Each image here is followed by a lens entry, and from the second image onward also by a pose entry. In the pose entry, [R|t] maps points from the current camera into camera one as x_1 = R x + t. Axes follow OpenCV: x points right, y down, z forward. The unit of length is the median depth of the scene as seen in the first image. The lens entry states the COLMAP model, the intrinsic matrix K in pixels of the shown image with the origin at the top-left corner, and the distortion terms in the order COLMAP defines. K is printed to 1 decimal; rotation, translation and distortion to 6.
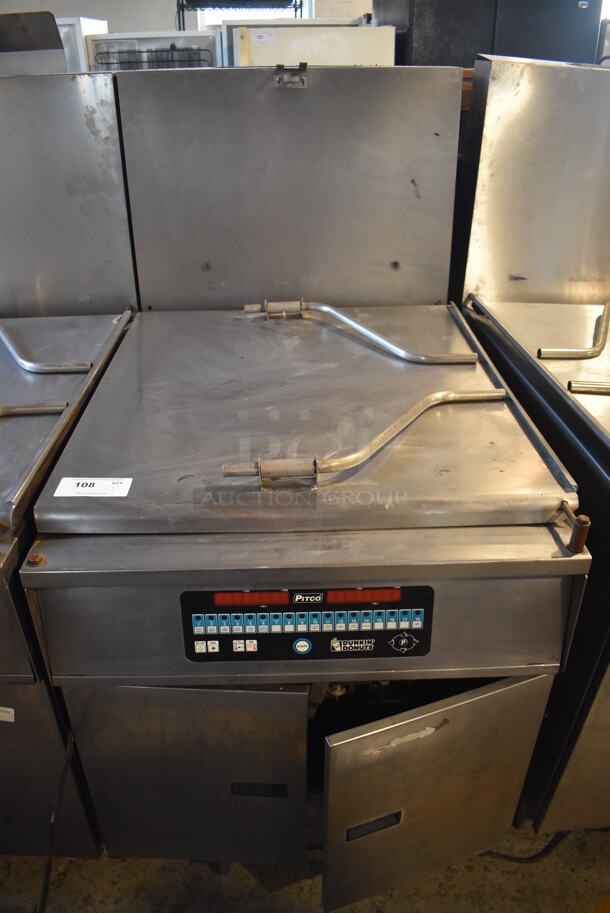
lens RADIAL K [[707.2, 0, 305.0], [0, 707.2, 456.5], [0, 0, 1]] dist [-0.093155, 0.008985]
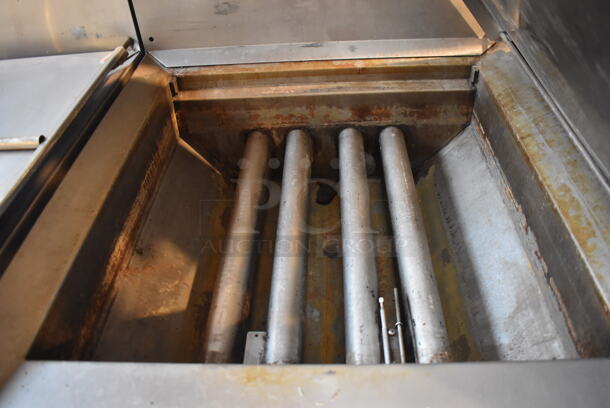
lens RADIAL K [[472.5, 0, 305.0], [0, 472.5, 204.0], [0, 0, 1]] dist [-0.093155, 0.008985]
pose [[0.998858, -0.032779, -0.034755, -0.050558], [0.037776, 0.987260, 0.154567, -0.153538], [0.029245, -0.155704, 0.987371, 0.687885]]
